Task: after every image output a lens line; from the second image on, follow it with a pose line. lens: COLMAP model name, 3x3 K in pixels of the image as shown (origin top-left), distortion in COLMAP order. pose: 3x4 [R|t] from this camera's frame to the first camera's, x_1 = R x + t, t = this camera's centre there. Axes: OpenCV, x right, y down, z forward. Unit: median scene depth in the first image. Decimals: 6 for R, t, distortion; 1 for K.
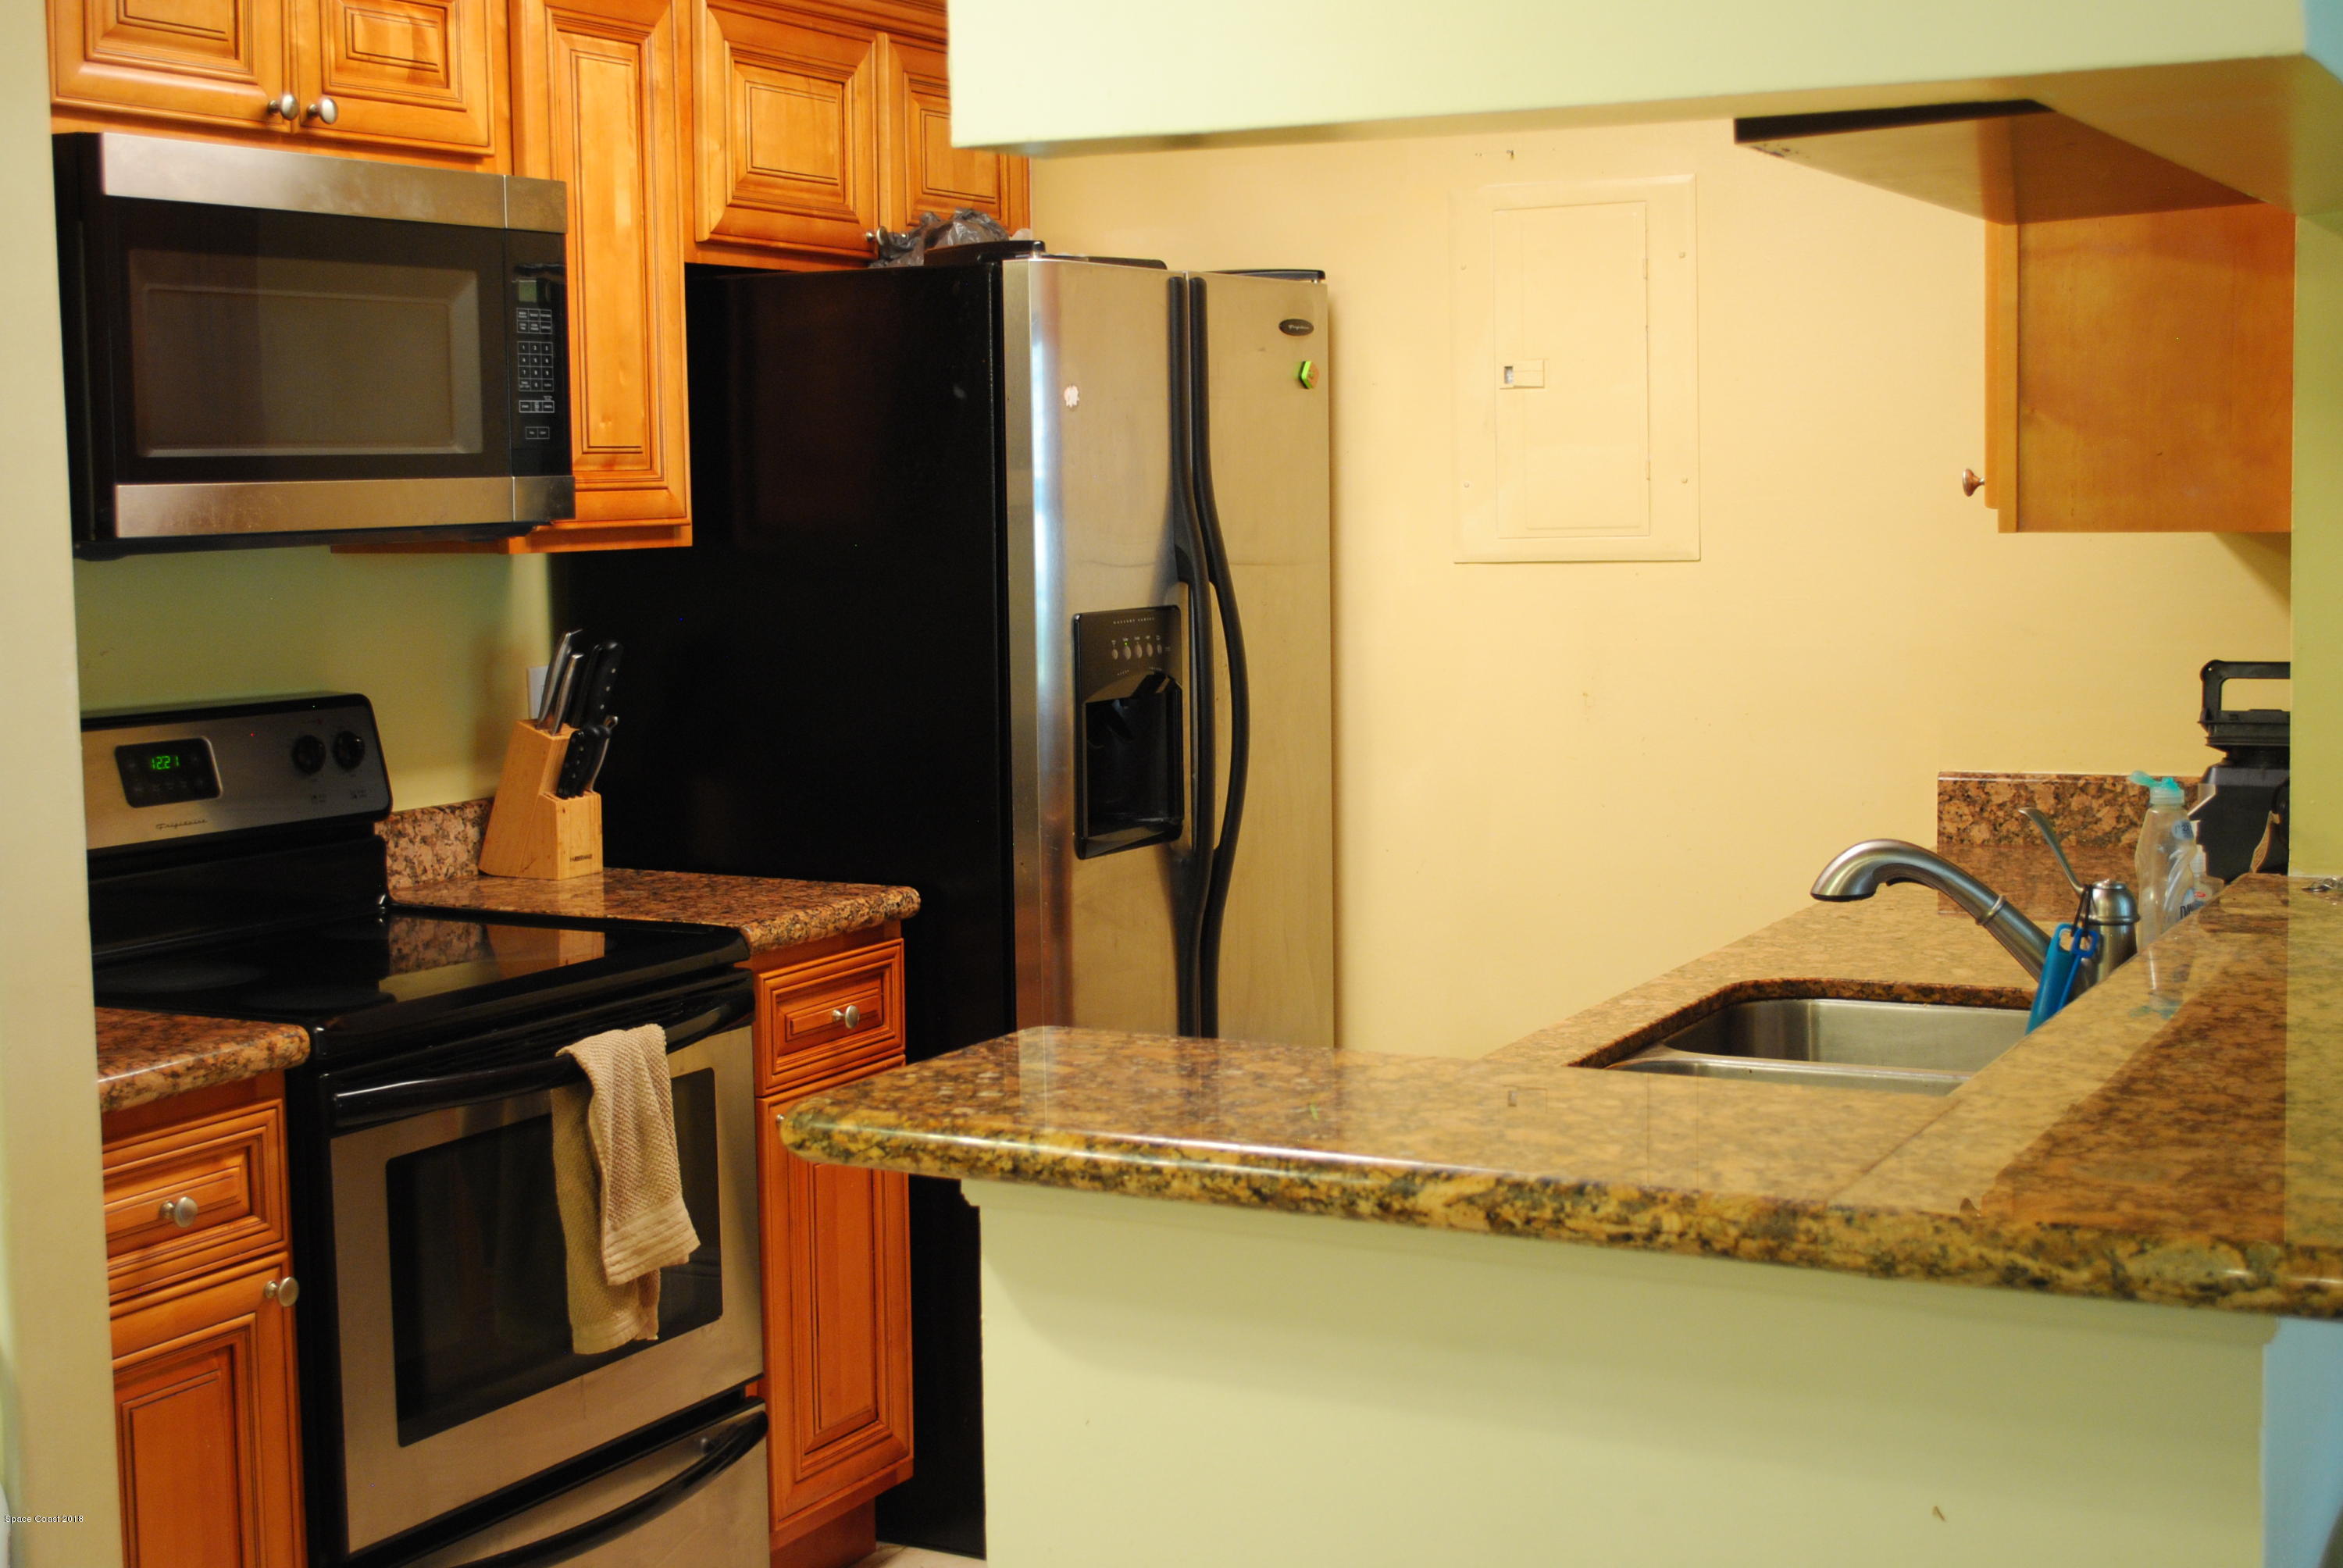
lens RADIAL K [[3369.4, 0, 1172.6], [0, 3369.4, 774.4], [0, 0, 1]] dist [-0.032706, 0.000000]
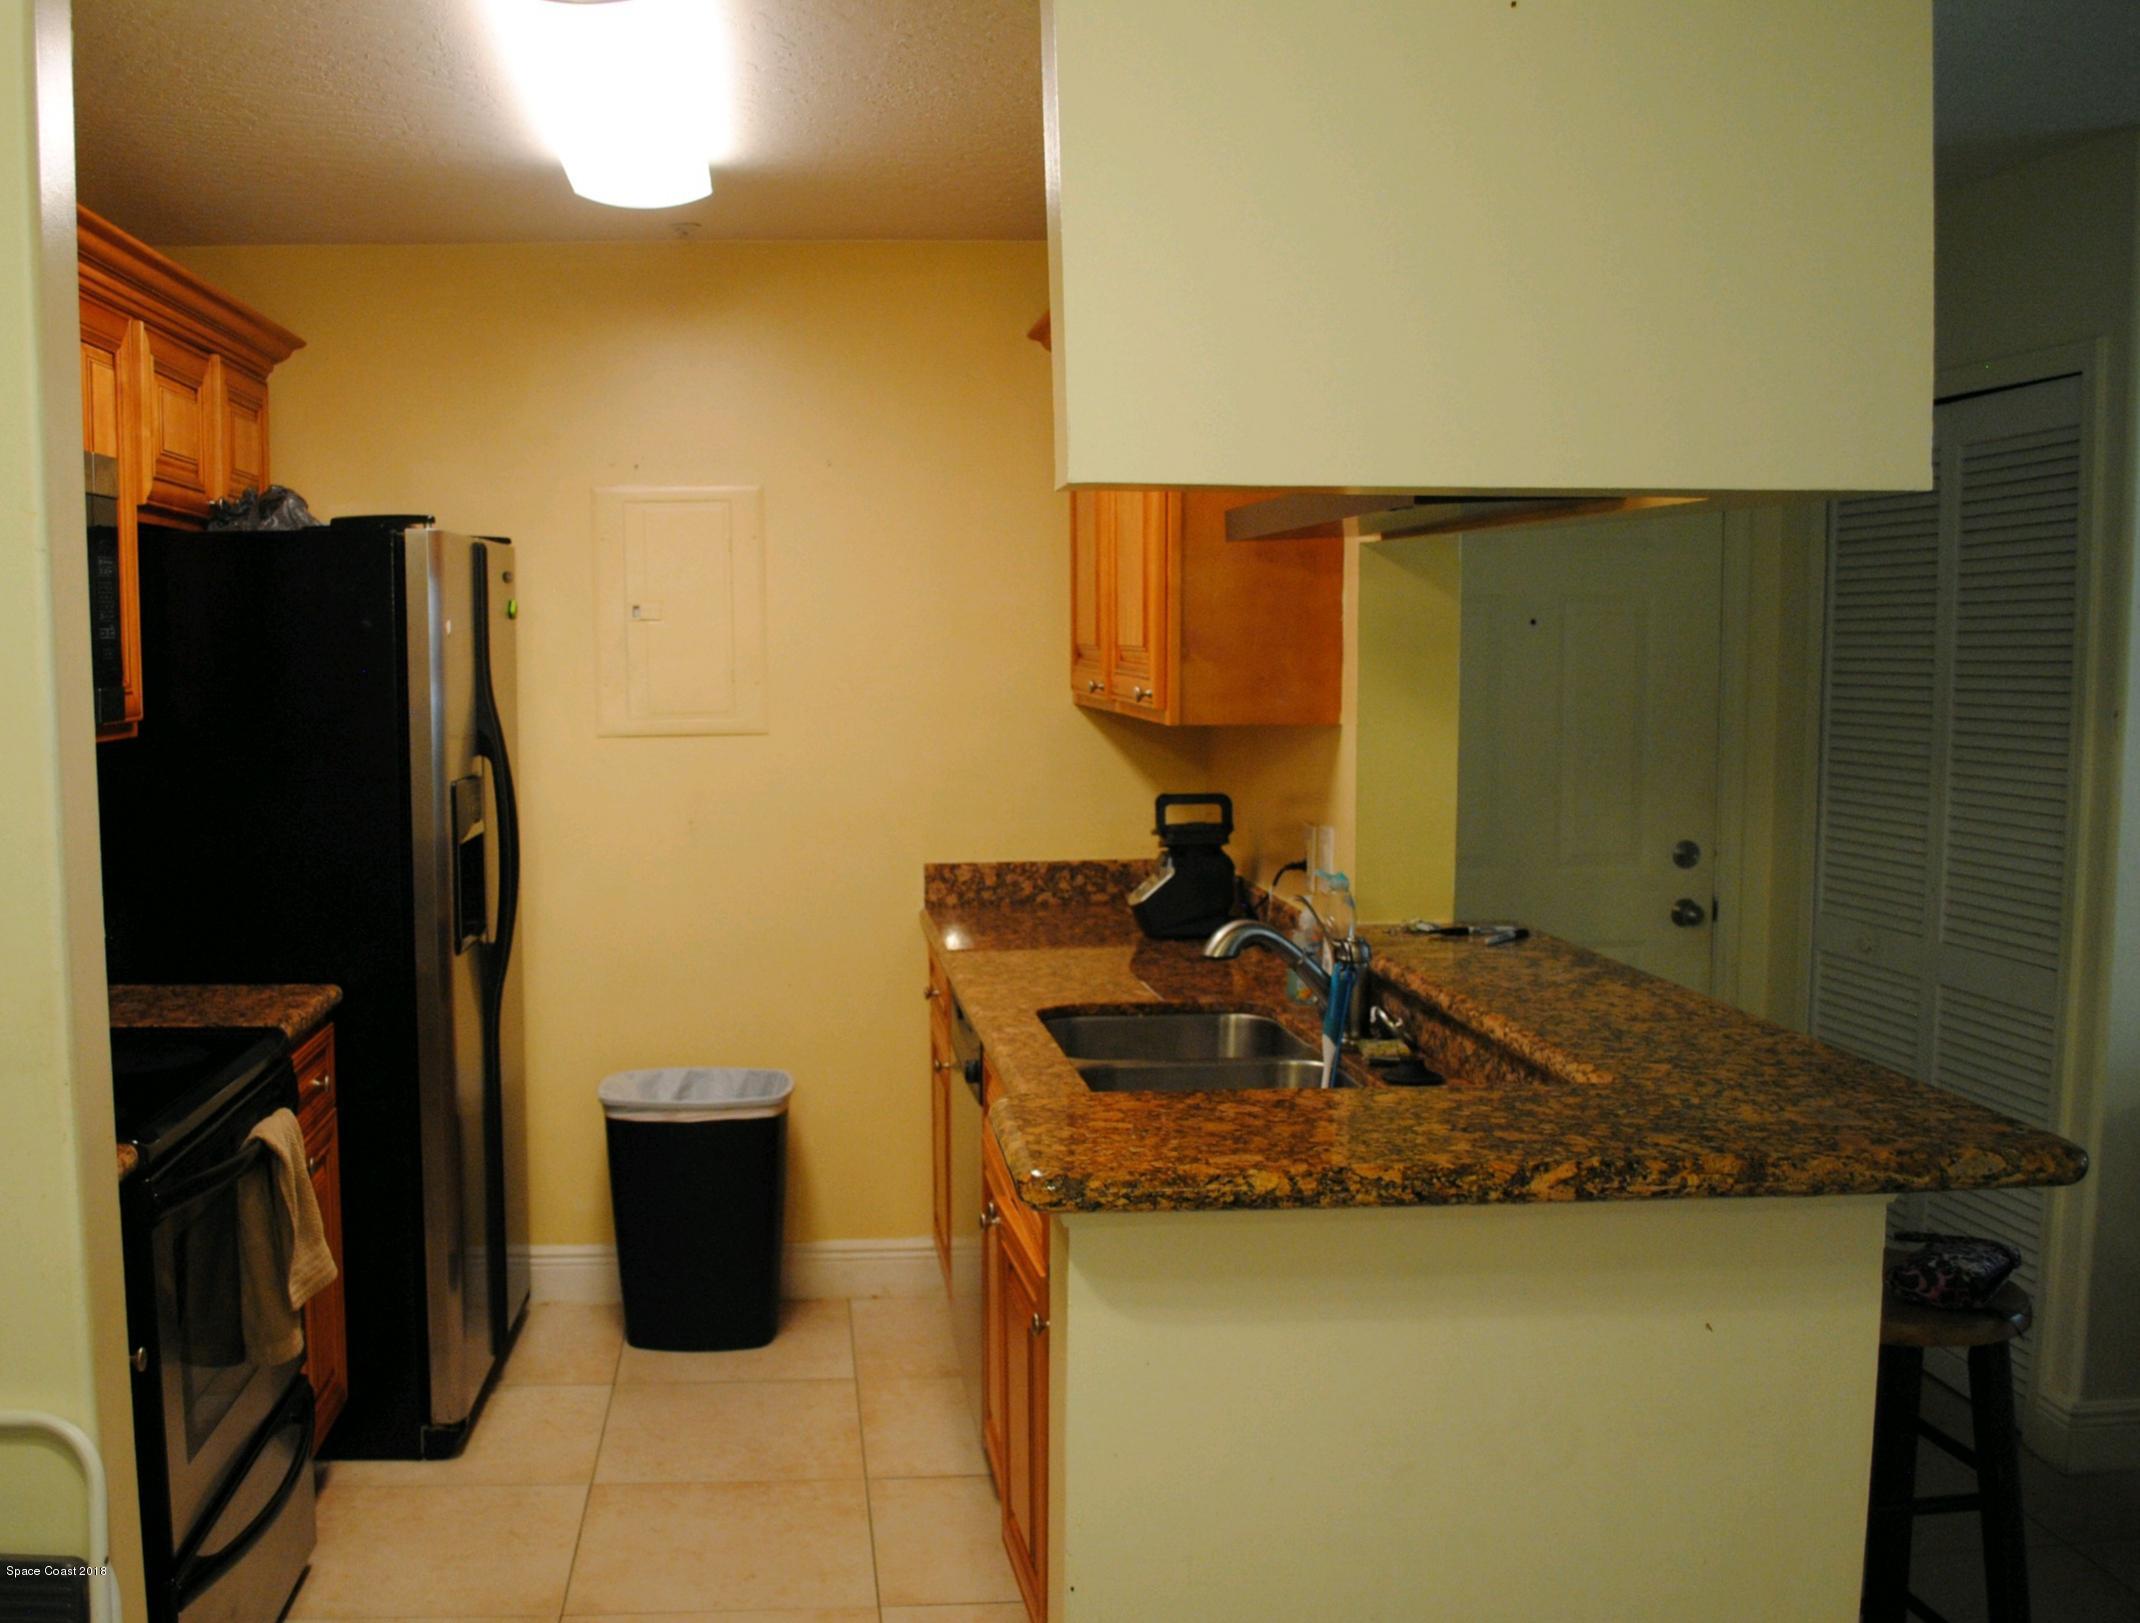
lens RADIAL K [[2074.0, 0, 1066.4], [0, 2074.0, 823.3], [0, 0, 1]] dist [-0.086329, 0.000000]
pose [[0.838950, -0.034795, 0.543095, -0.581217], [0.037990, 0.999264, 0.005334, -0.051819], [-0.542881, 0.016157, 0.839654, 0.291195]]
